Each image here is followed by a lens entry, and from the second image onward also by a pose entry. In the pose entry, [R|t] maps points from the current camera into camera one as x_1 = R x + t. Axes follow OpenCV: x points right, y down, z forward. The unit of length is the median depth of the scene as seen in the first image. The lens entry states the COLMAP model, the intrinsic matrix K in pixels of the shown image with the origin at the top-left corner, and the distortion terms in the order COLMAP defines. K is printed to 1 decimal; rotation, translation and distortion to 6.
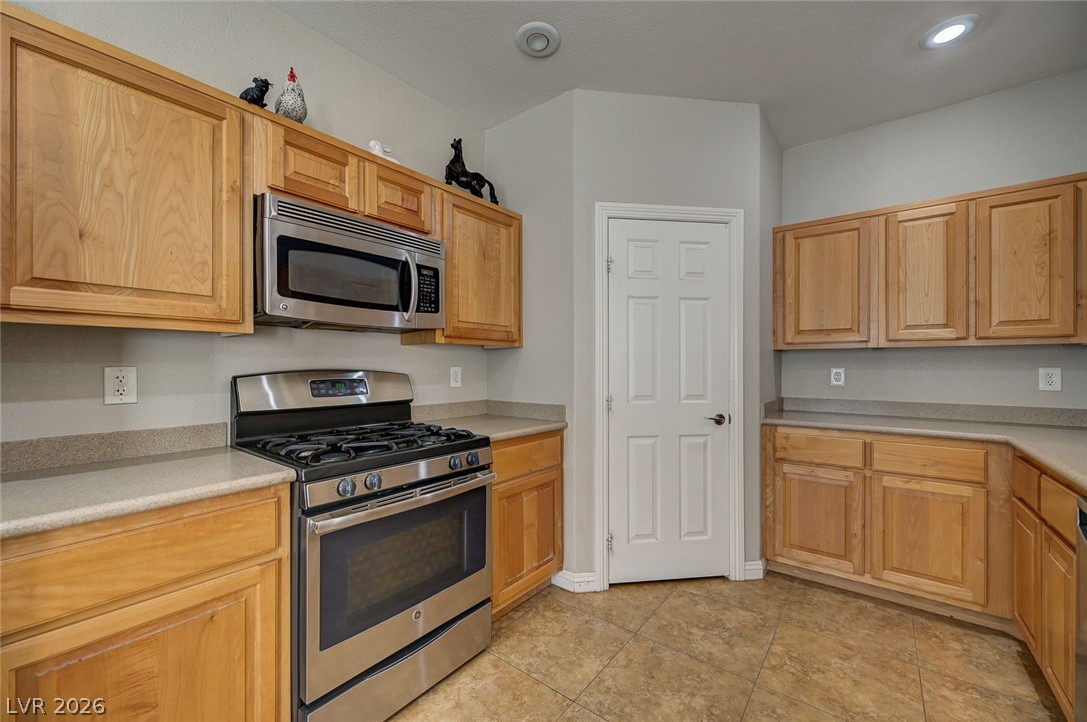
lens RADIAL K [[432.8, 0, 543.0], [0, 432.8, 366.0], [0, 0, 1]] dist [-0.000811, 0.000541]
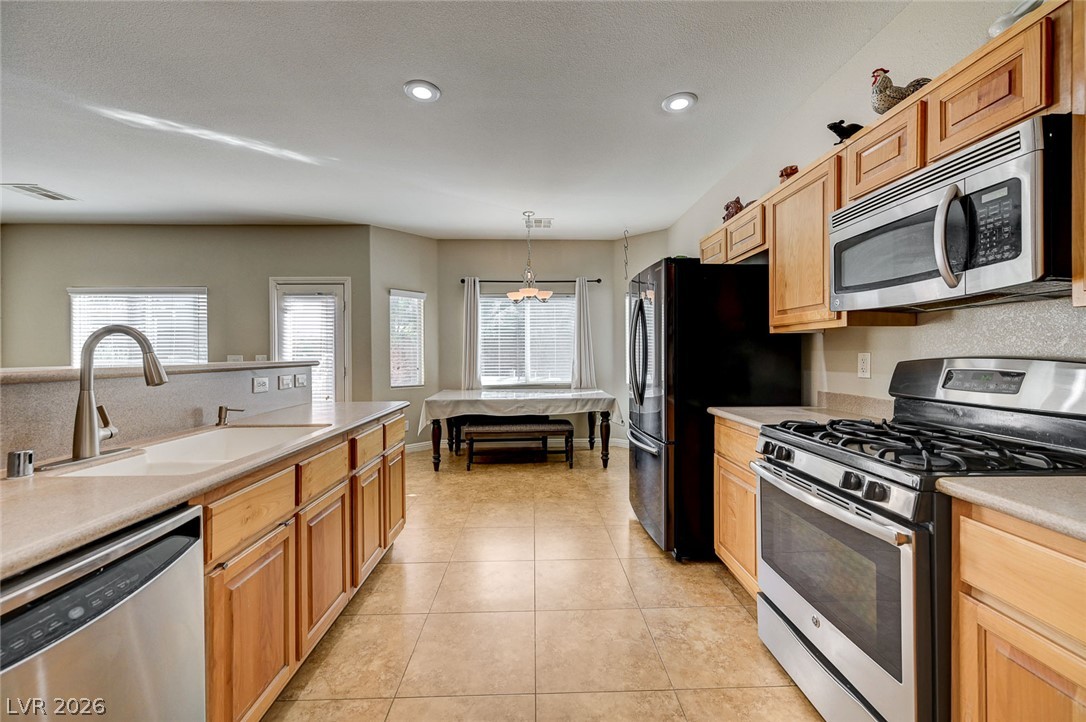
lens RADIAL K [[432.4, 0, 538.4], [0, 432.4, 353.4], [0, 0, 1]] dist [-0.000811, 0.000541]
pose [[-0.780413, 0.003483, -0.625254, 0.516113], [0.003126, 0.999994, 0.001669, -0.001636], [0.625256, -0.000652, -0.780419, 0.928610]]
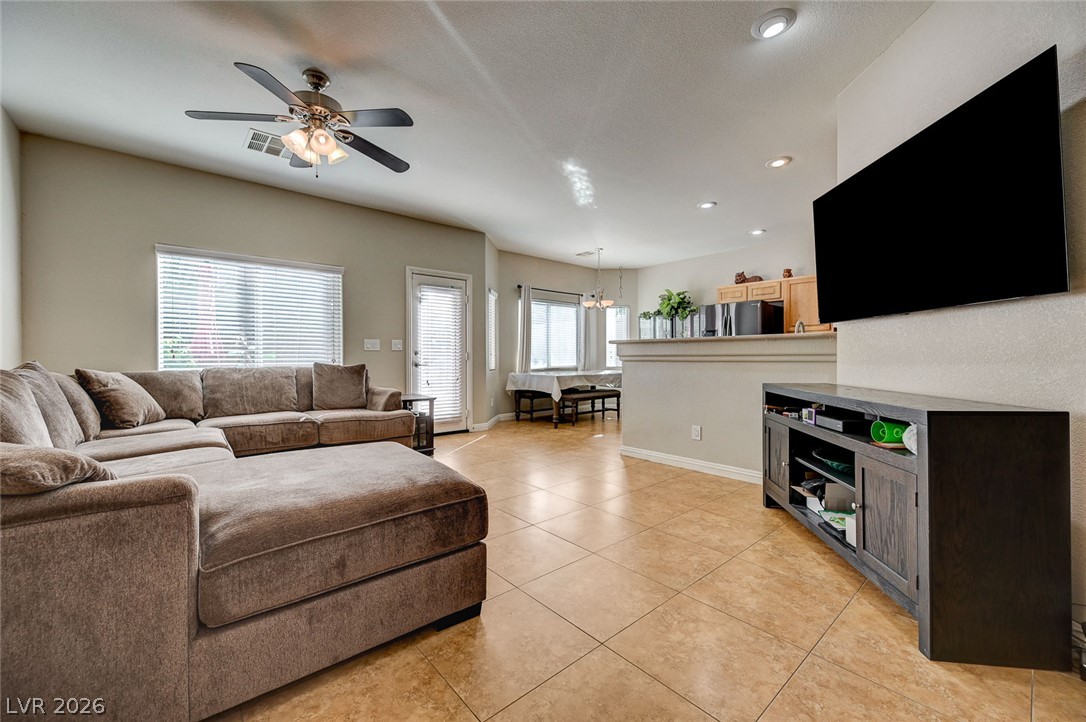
lens RADIAL K [[432.4, 0, 541.1], [0, 432.4, 356.5], [0, 0, 1]] dist [-0.000811, 0.000541]
pose [[-0.204998, -0.000816, -0.978762, 2.367635], [-0.001810, 0.999998, -0.000454, 0.096607], [0.978761, 0.001678, -0.204999, -0.495128]]
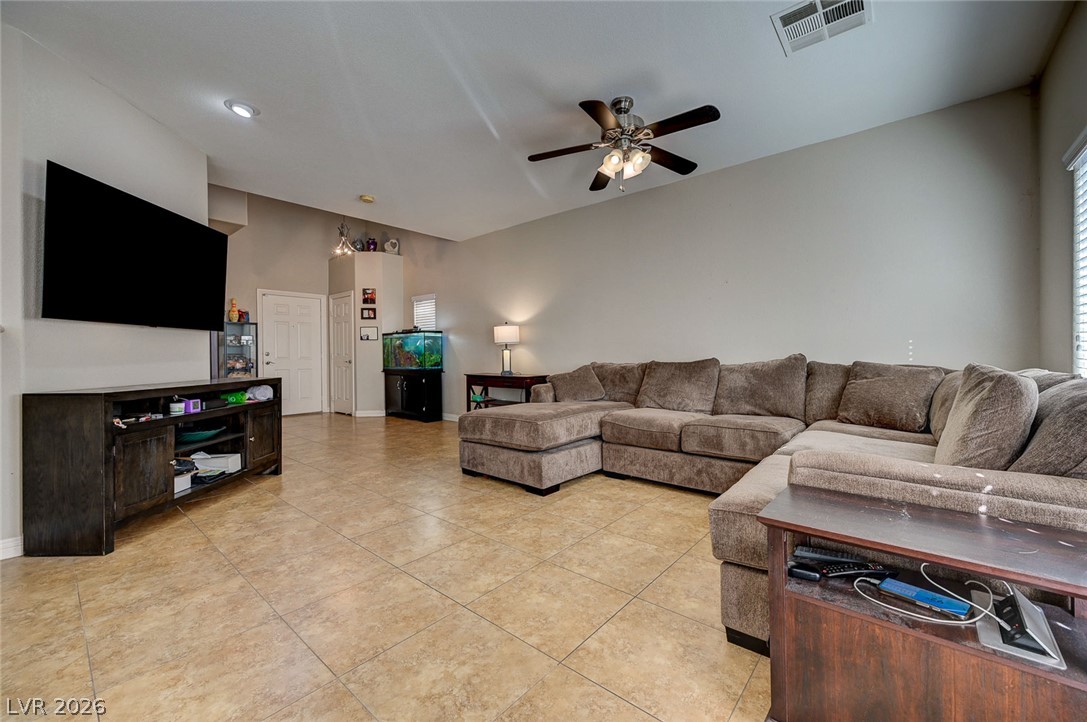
lens RADIAL K [[432.8, 0, 553.4], [0, 432.8, 359.7], [0, 0, 1]] dist [-0.000811, 0.000541]
pose [[0.035949, -0.013134, 0.999267, -0.044802], [0.012479, 0.999842, 0.012692, 0.098359], [-0.999276, 0.012014, 0.036107, -1.183181]]
